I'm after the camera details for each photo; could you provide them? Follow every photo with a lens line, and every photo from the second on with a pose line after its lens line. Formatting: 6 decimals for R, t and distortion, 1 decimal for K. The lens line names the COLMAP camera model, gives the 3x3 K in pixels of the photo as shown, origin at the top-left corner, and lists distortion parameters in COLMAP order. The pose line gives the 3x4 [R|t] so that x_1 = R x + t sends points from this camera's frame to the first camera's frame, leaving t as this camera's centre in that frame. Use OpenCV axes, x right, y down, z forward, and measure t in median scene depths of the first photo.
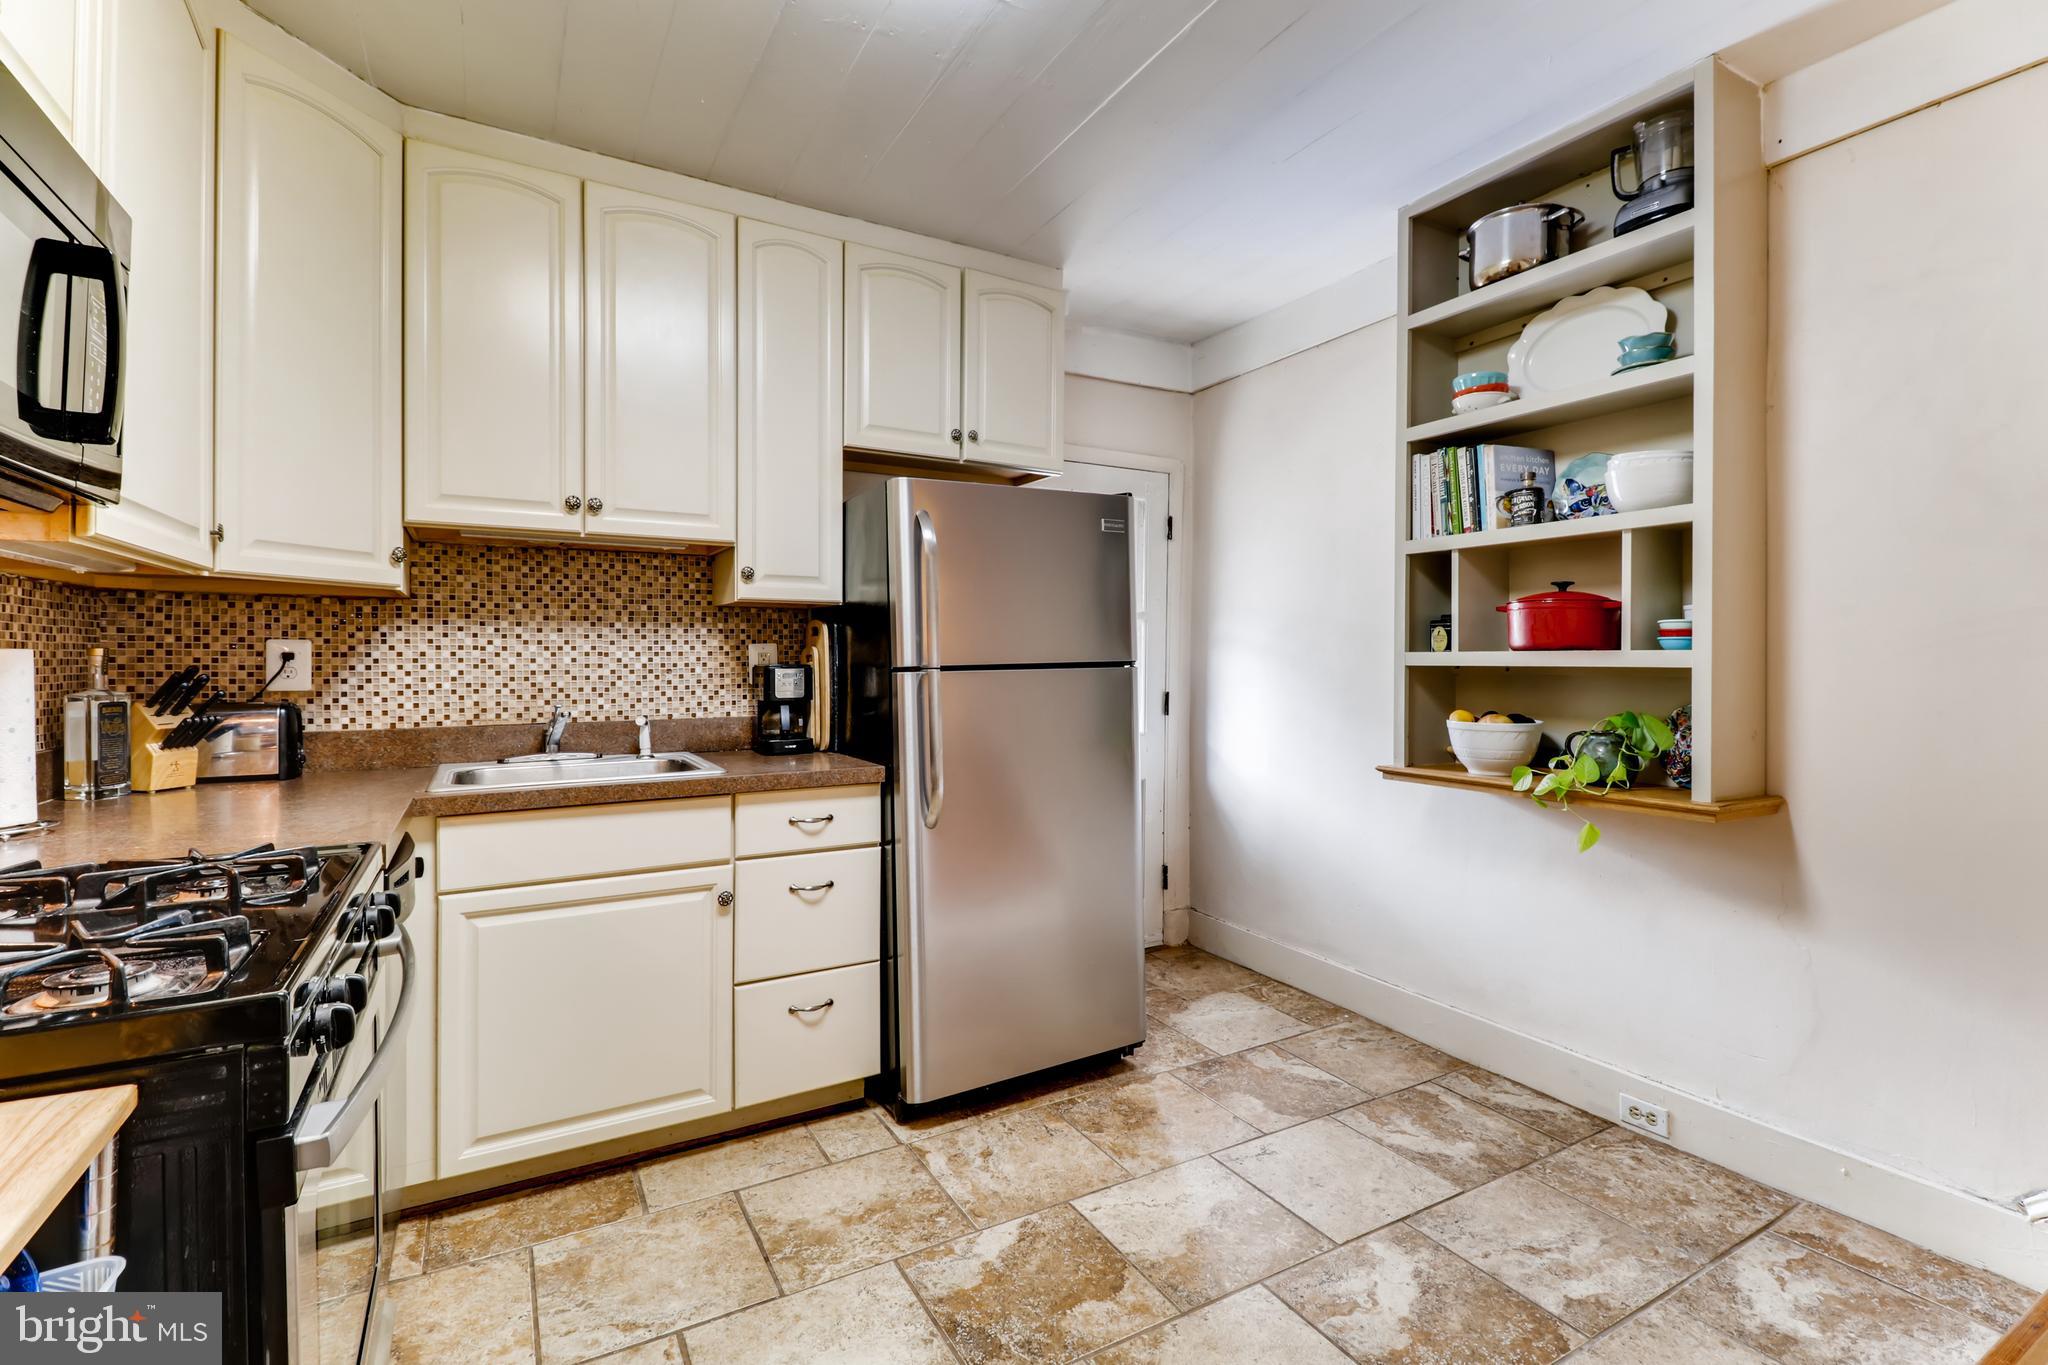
lens RADIAL K [[943.7, 0, 1049.9], [0, 943.7, 657.6], [0, 0, 1]] dist [0.008286, -0.008076]
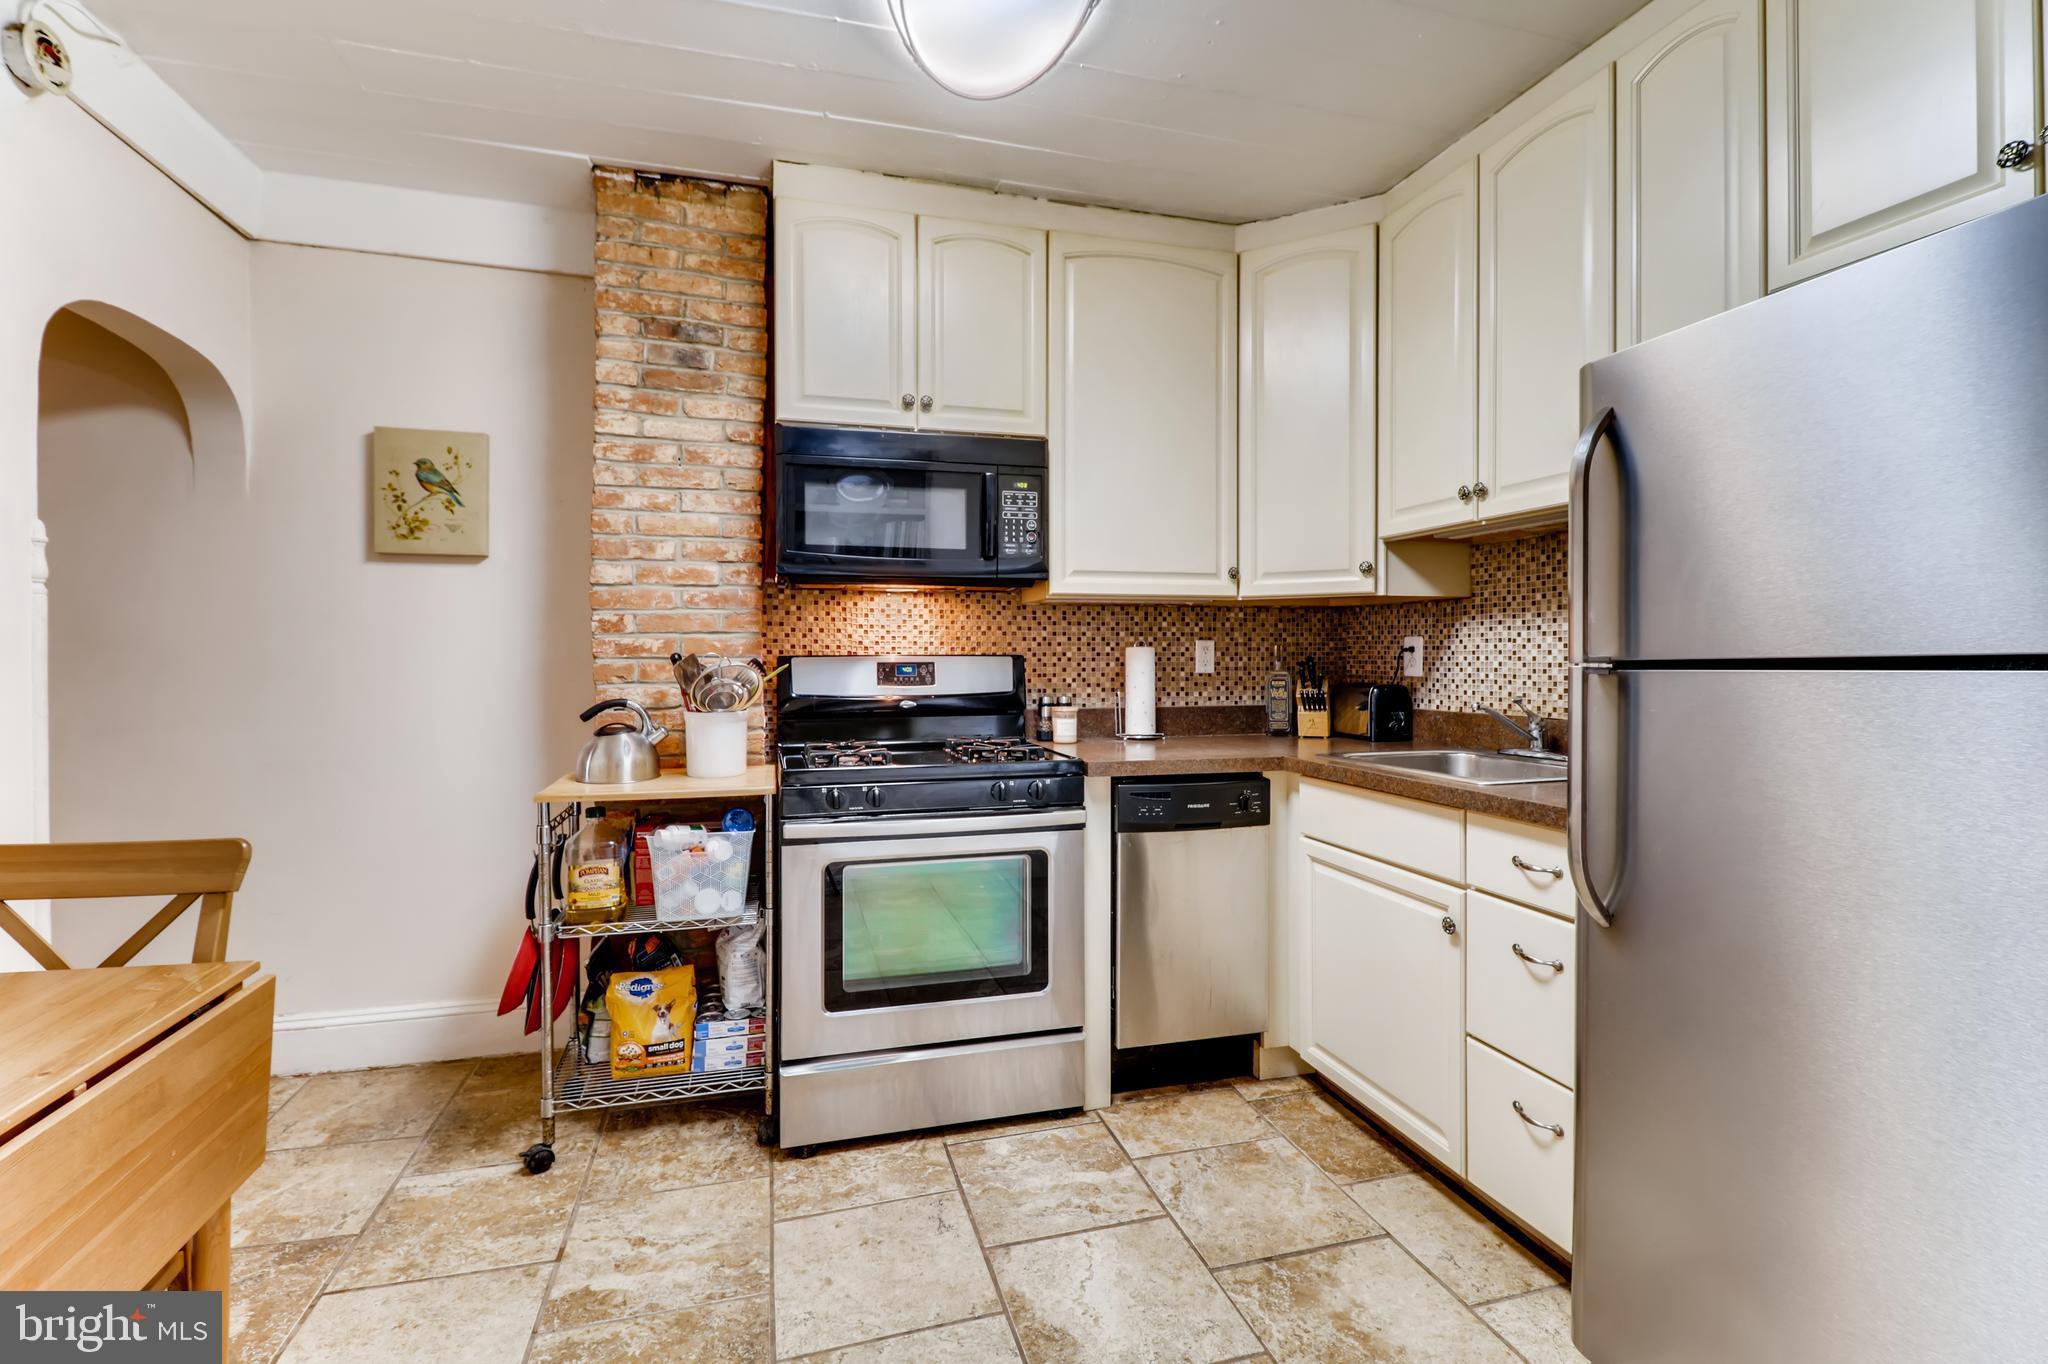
lens RADIAL K [[943.7, 0, 1019.2], [0, 943.7, 663.8], [0, 0, 1]] dist [0.008286, -0.008076]
pose [[-0.264689, 0.009765, -0.964284, 0.558597], [0.002802, 0.999952, 0.009357, 0.004580], [0.964330, -0.000225, -0.264704, 0.791969]]
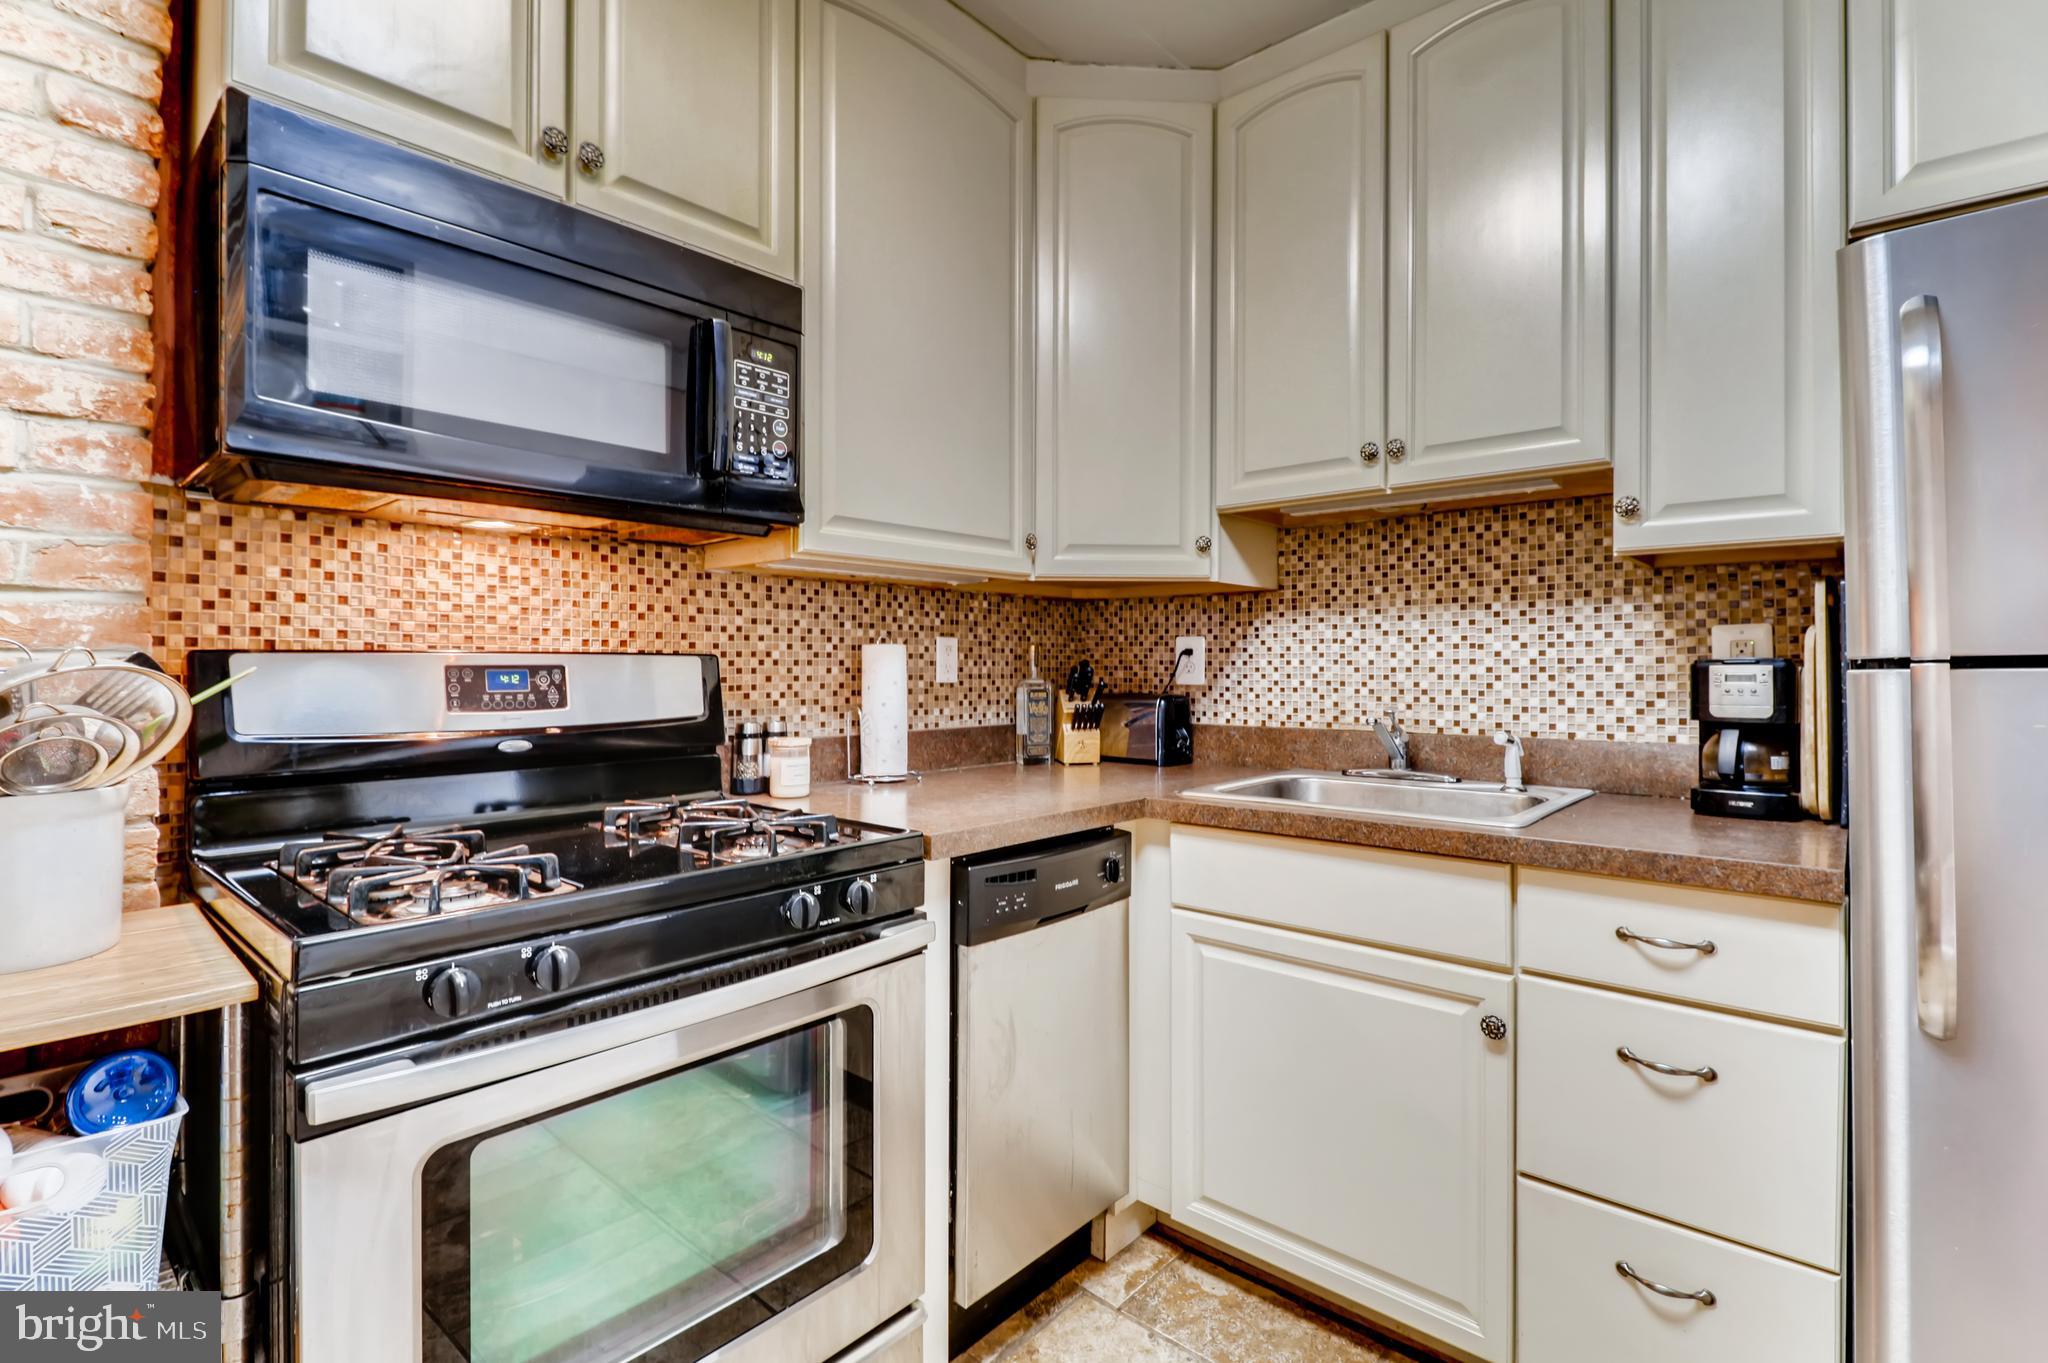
lens RADIAL K [[943.7, 0, 1023.8], [0, 943.7, 665.4], [0, 0, 1]] dist [0.008286, -0.008076]
pose [[0.305991, -0.000171, -0.952034, 0.149267], [-0.000459, 1.000000, -0.000327, 0.013567], [0.952034, 0.000537, 0.305991, 0.475328]]
